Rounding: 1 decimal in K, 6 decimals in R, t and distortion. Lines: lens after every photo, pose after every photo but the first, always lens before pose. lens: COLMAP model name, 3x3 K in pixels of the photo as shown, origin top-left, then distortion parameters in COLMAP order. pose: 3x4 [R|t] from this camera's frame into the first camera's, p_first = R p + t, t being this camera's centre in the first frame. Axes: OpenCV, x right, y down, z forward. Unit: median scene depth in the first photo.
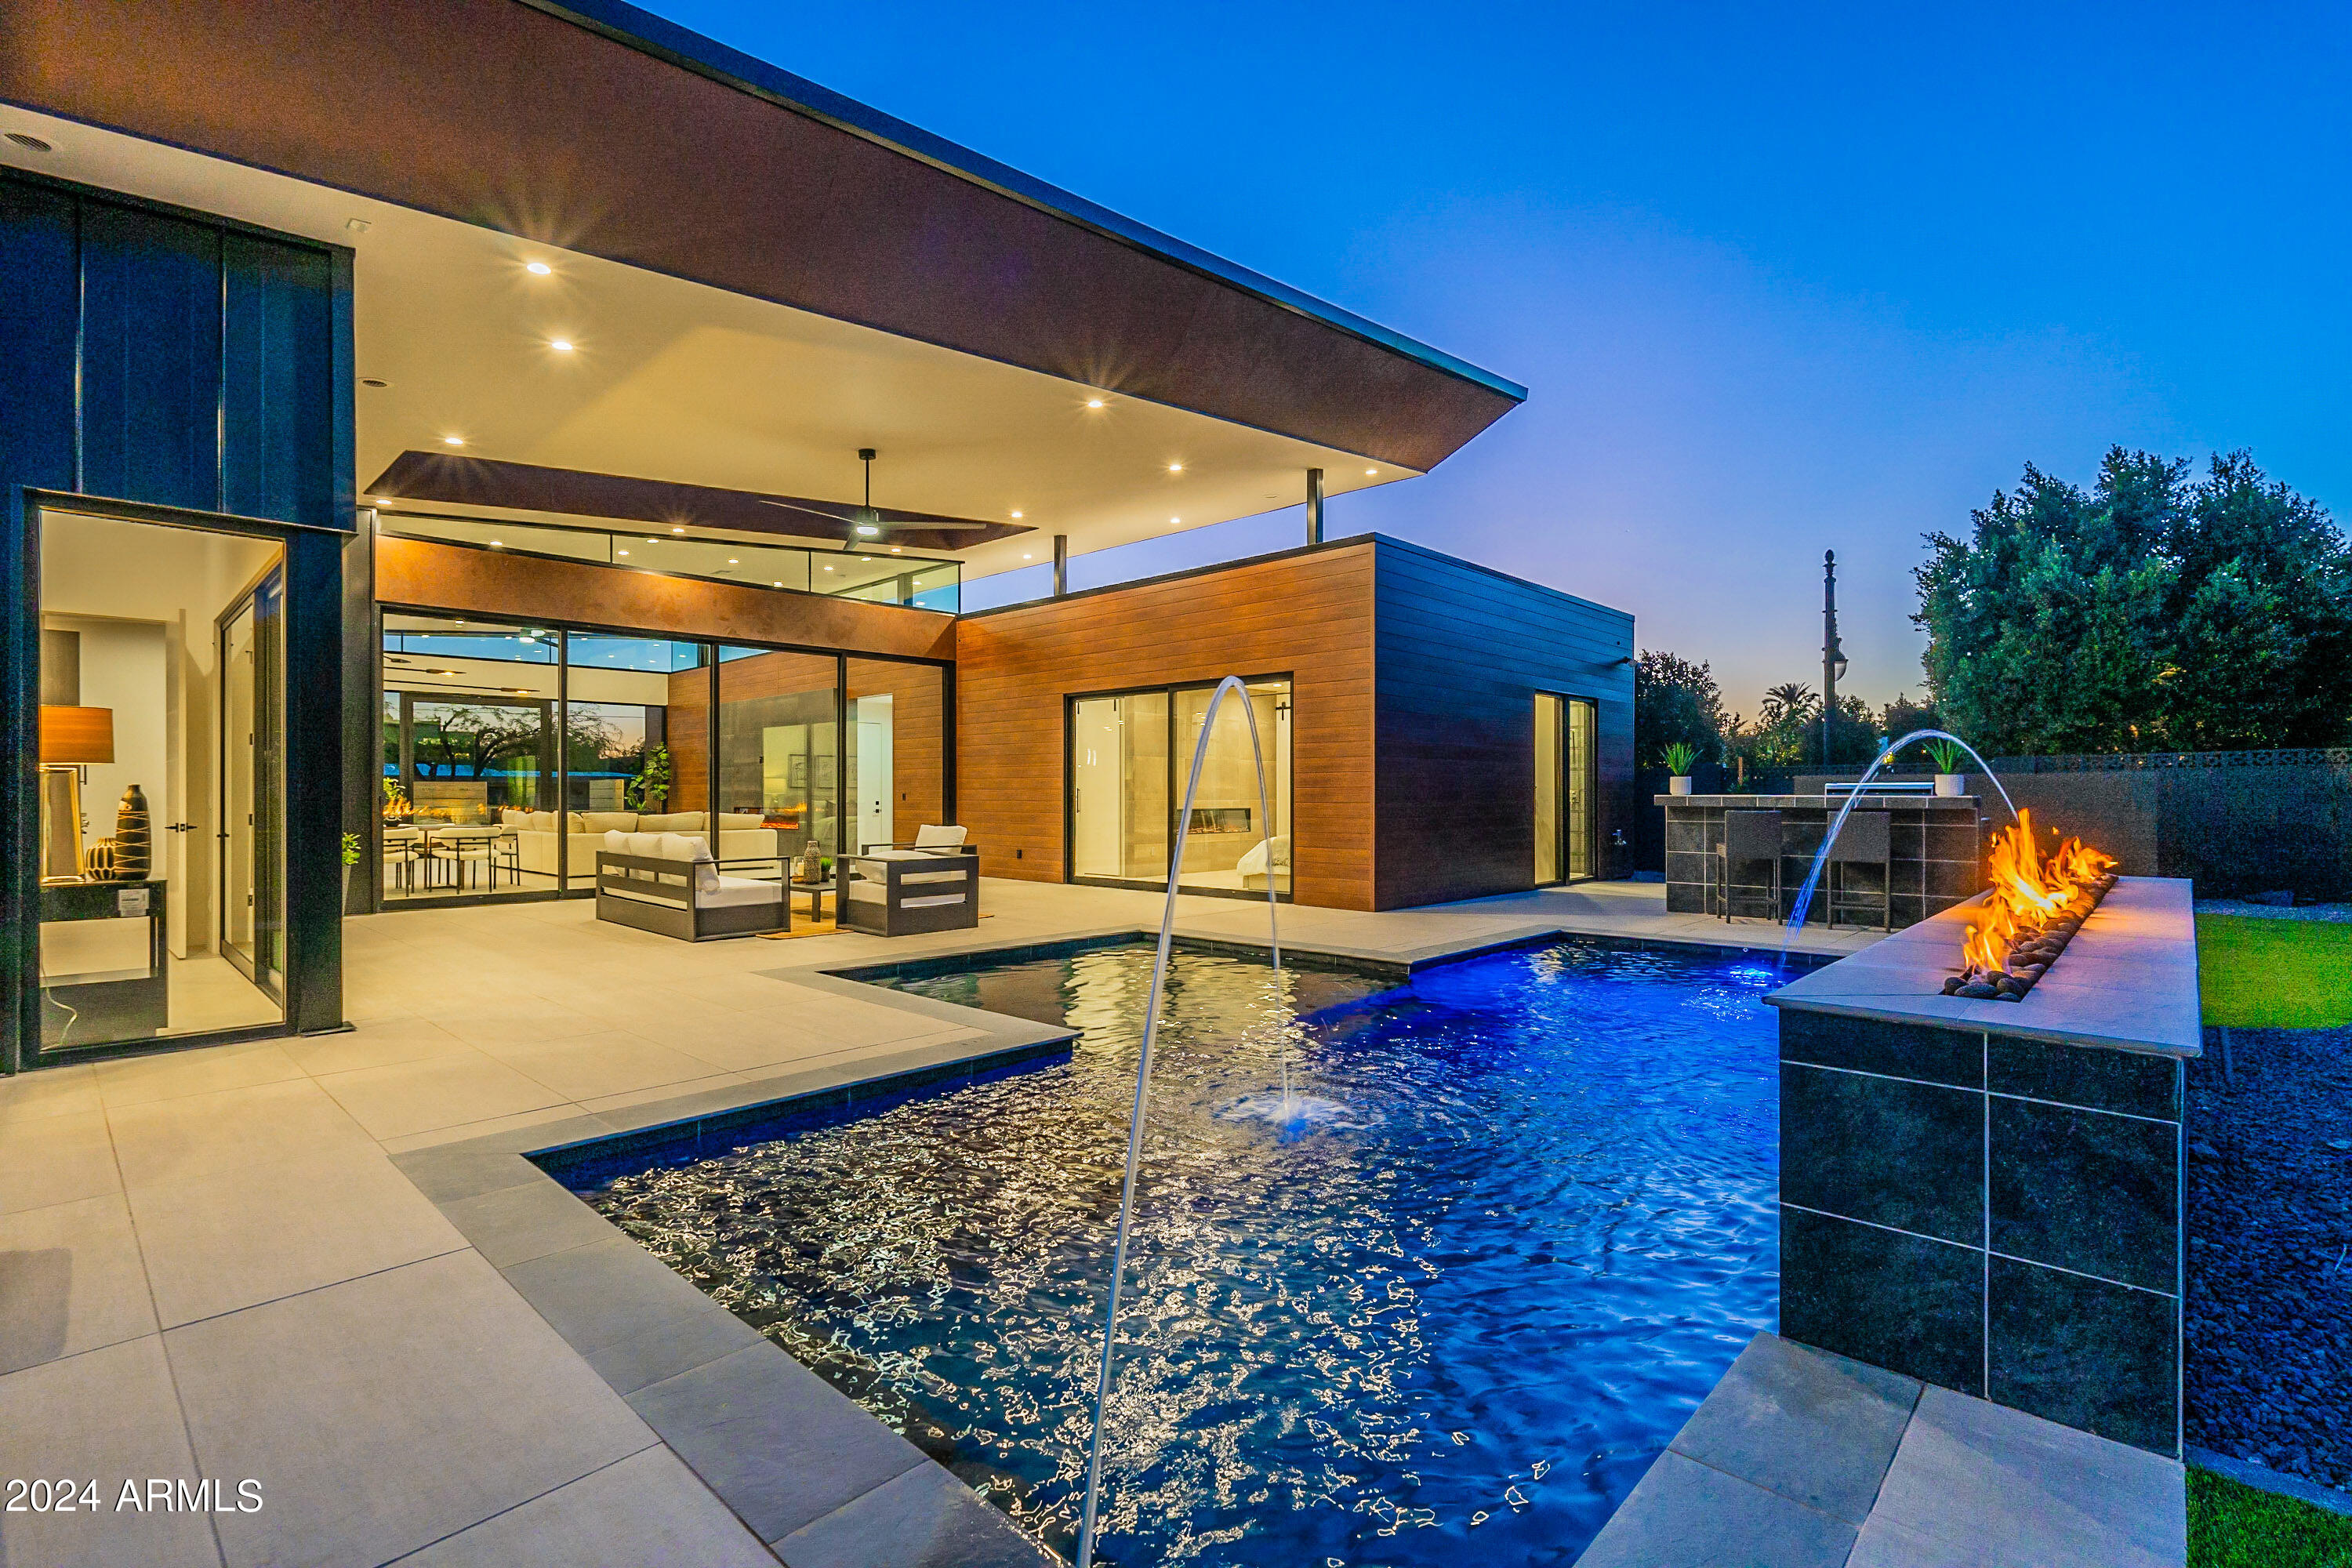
lens RADIAL K [[1081.0, 0, 1158.1], [0, 1081.0, 790.9], [0, 0, 1]] dist [0.001205, -0.000390]
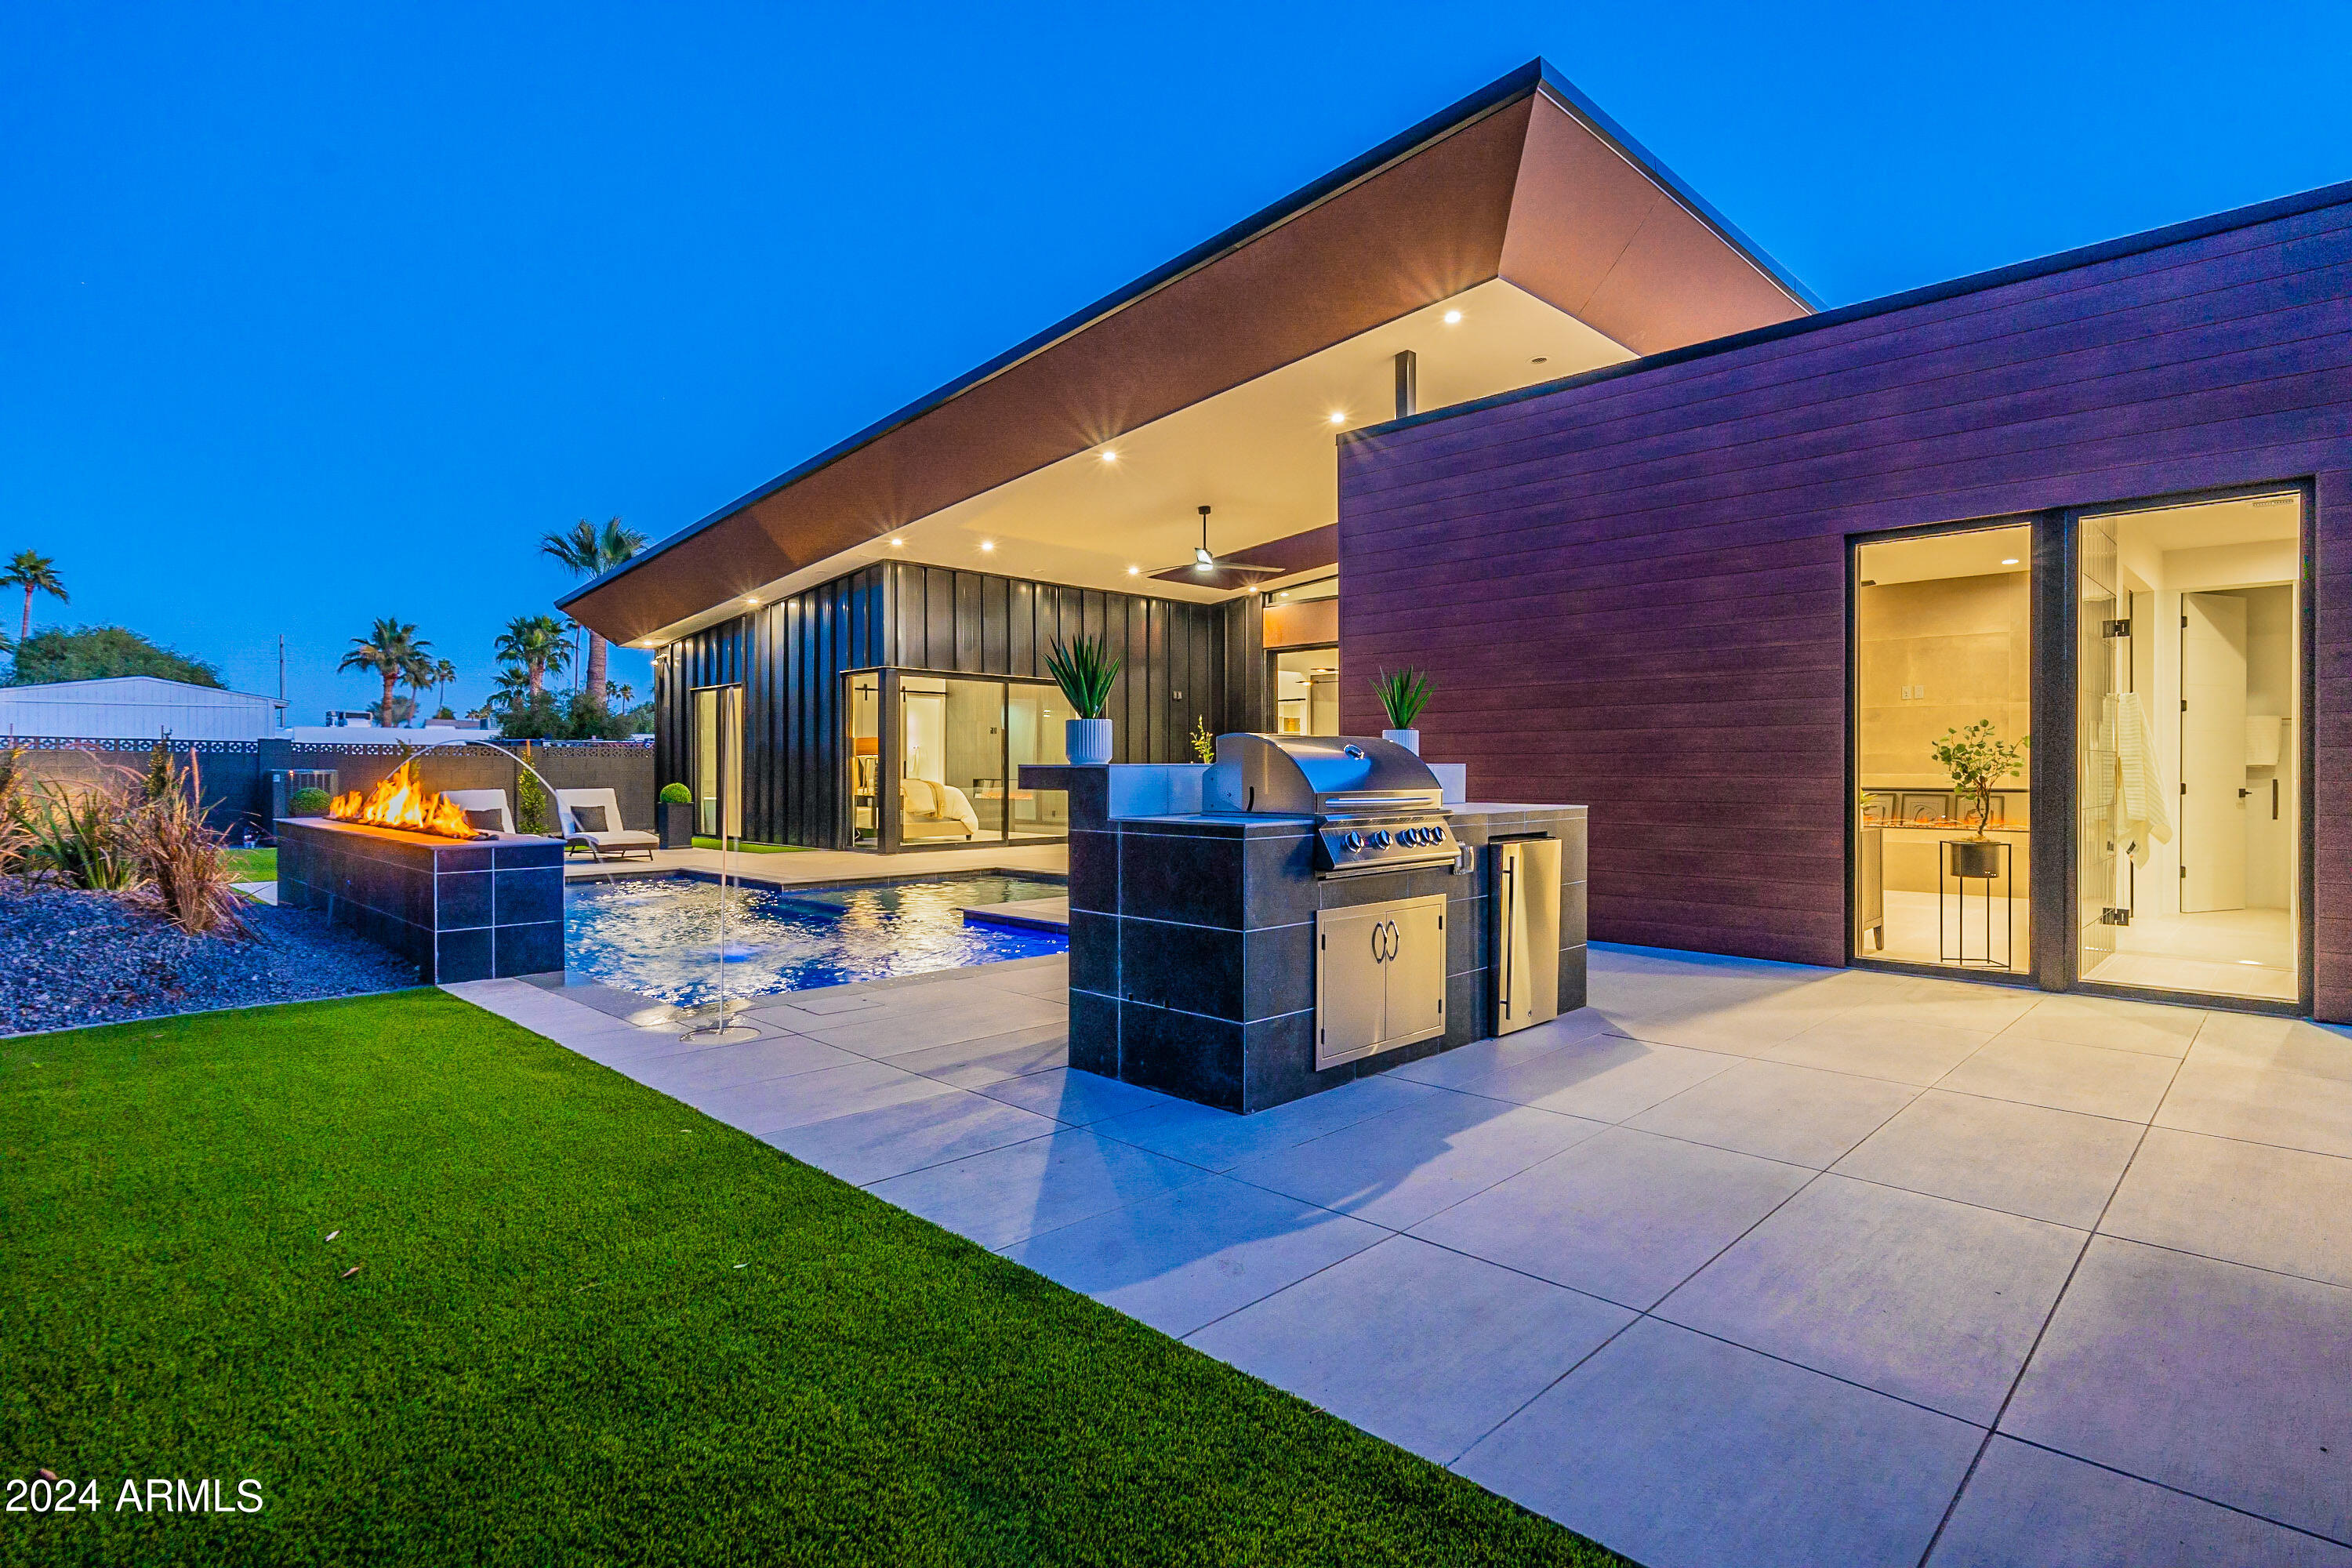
lens RADIAL K [[1197.3, 0, 1161.5], [0, 1197.3, 773.6], [0, 0, 1]] dist [0.000892, 0.001503]
pose [[-0.026906, 0.003578, -0.999632, 1.587393], [0.003621, 0.999987, 0.003481, 0.009581], [0.999631, -0.003526, -0.026918, 1.302247]]
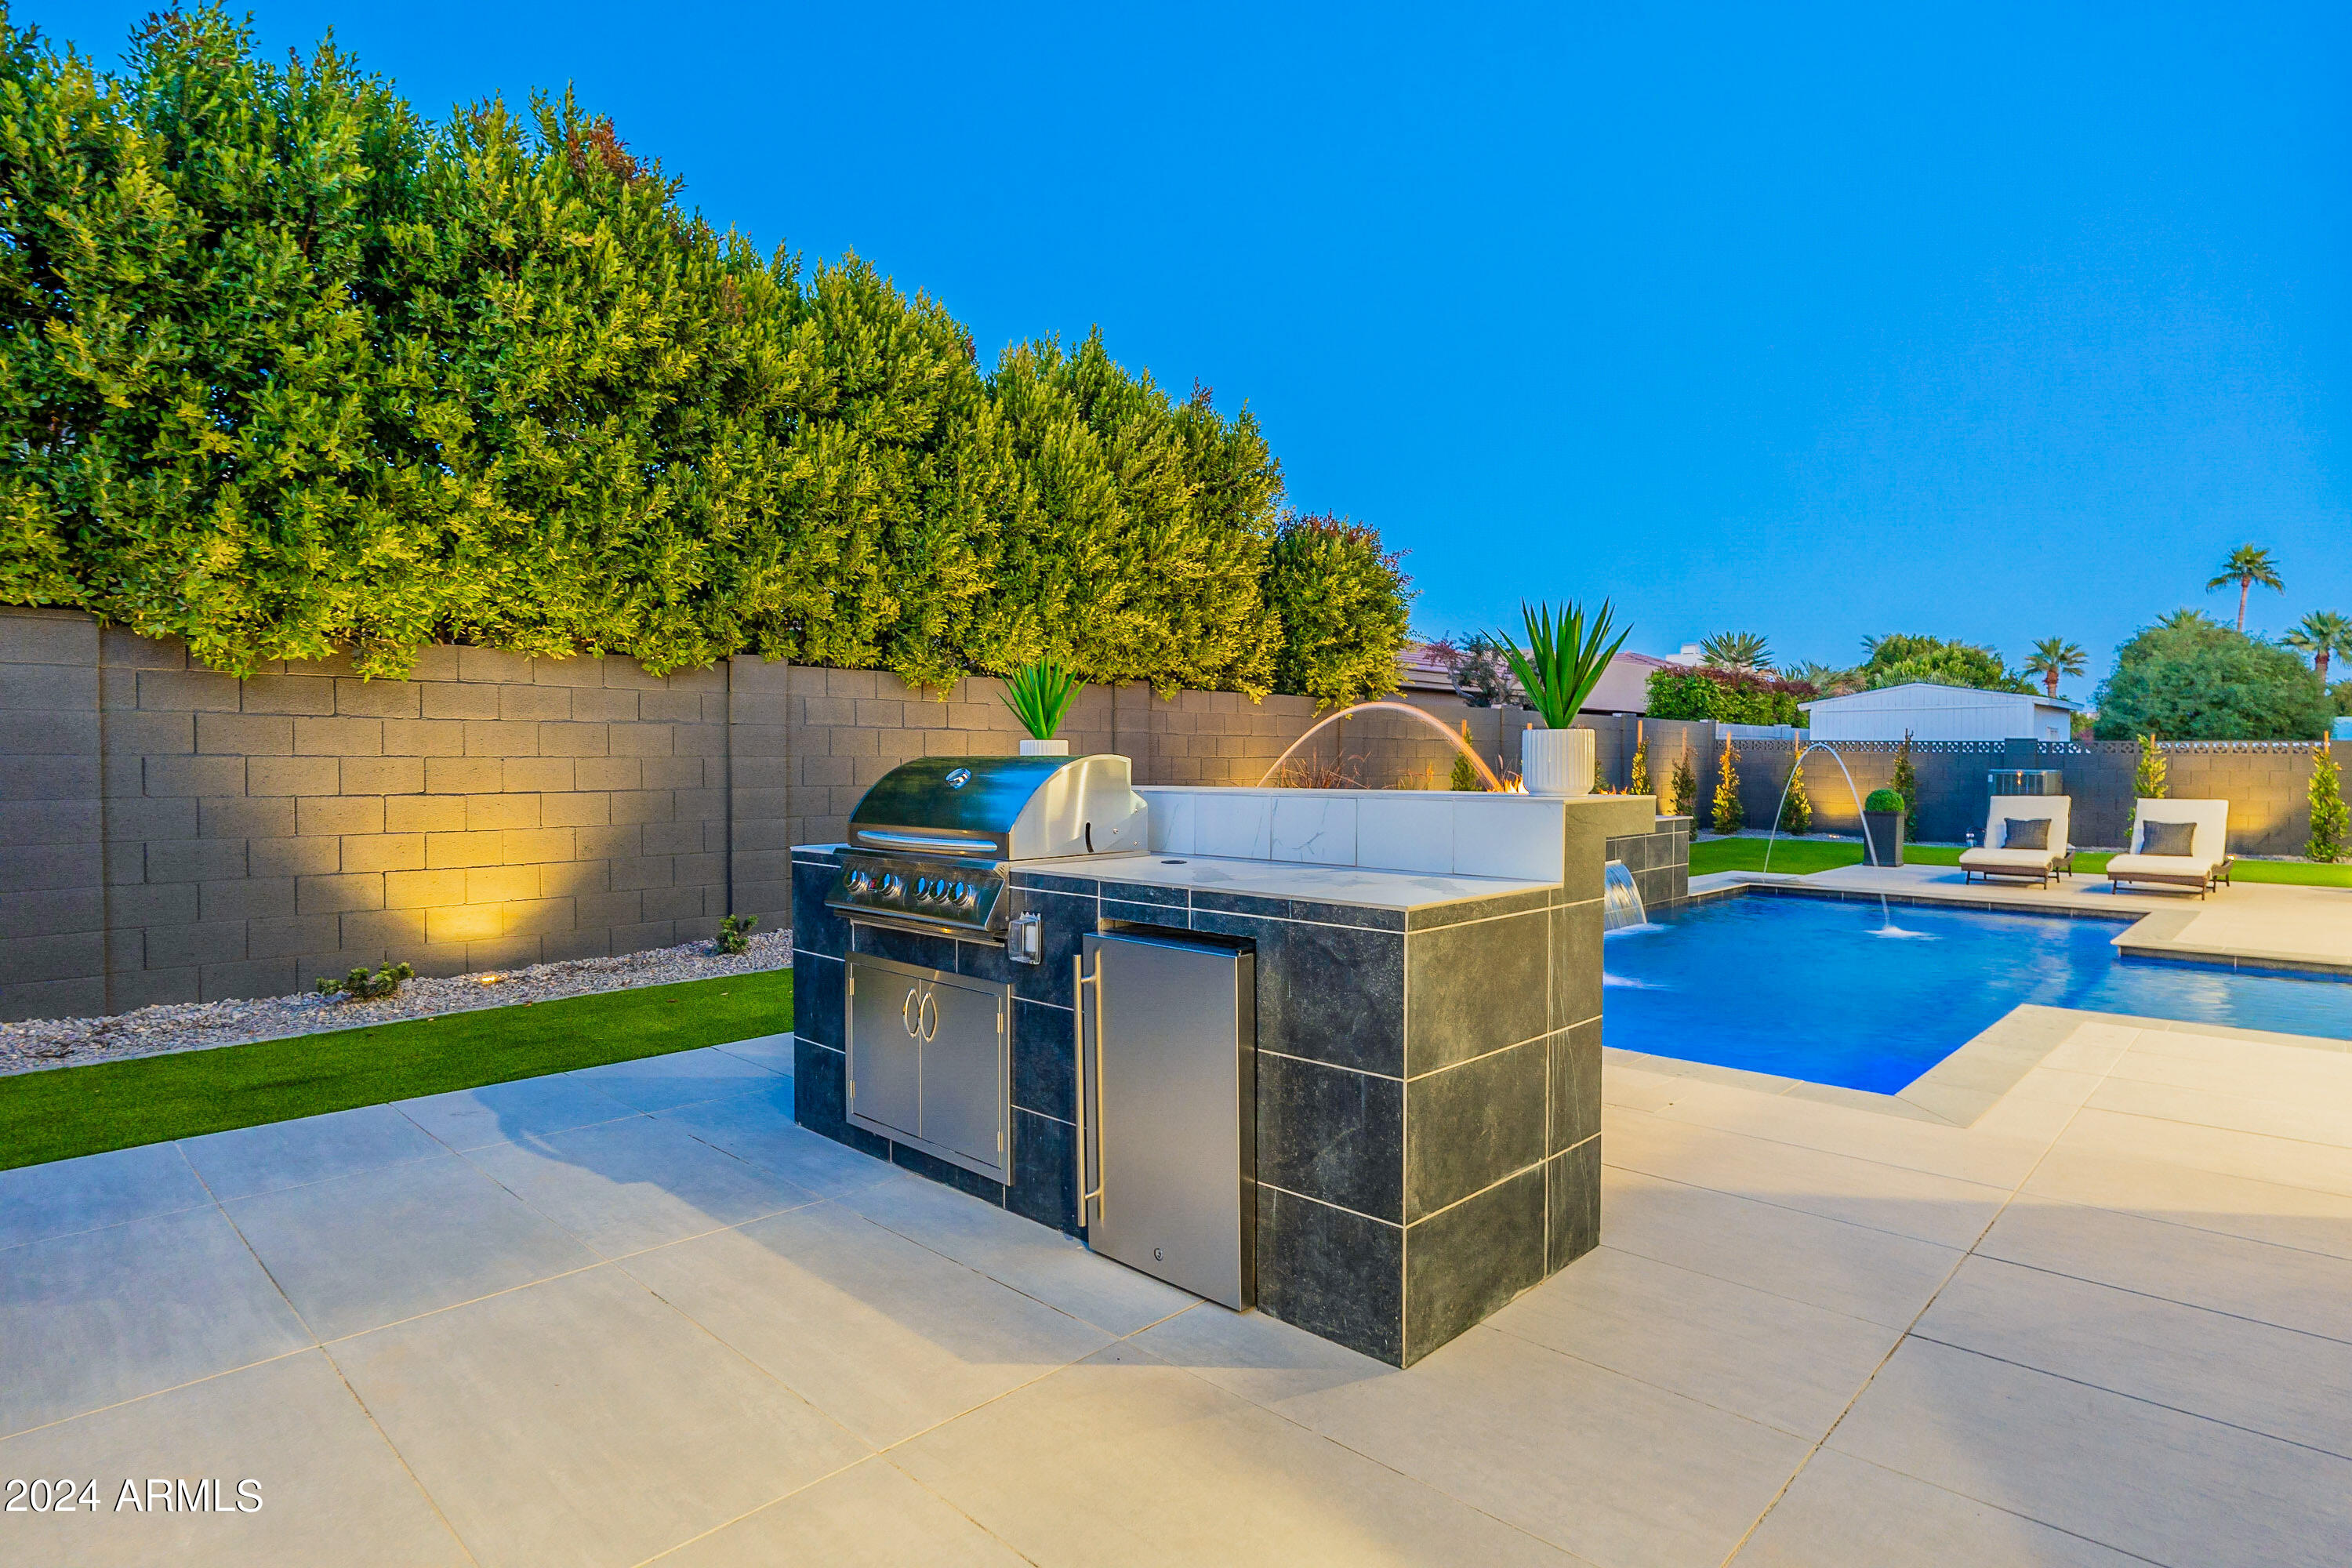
lens RADIAL K [[1229.8, 0, 1176.9], [0, 1229.8, 776.8], [0, 0, 1]] dist [-0.005297, -0.000532]
pose [[-0.999981, -0.002657, 0.005496, 0.839206], [-0.002587, 0.999915, 0.012751, -0.008858], [-0.005530, 0.012736, -0.999904, 1.927795]]
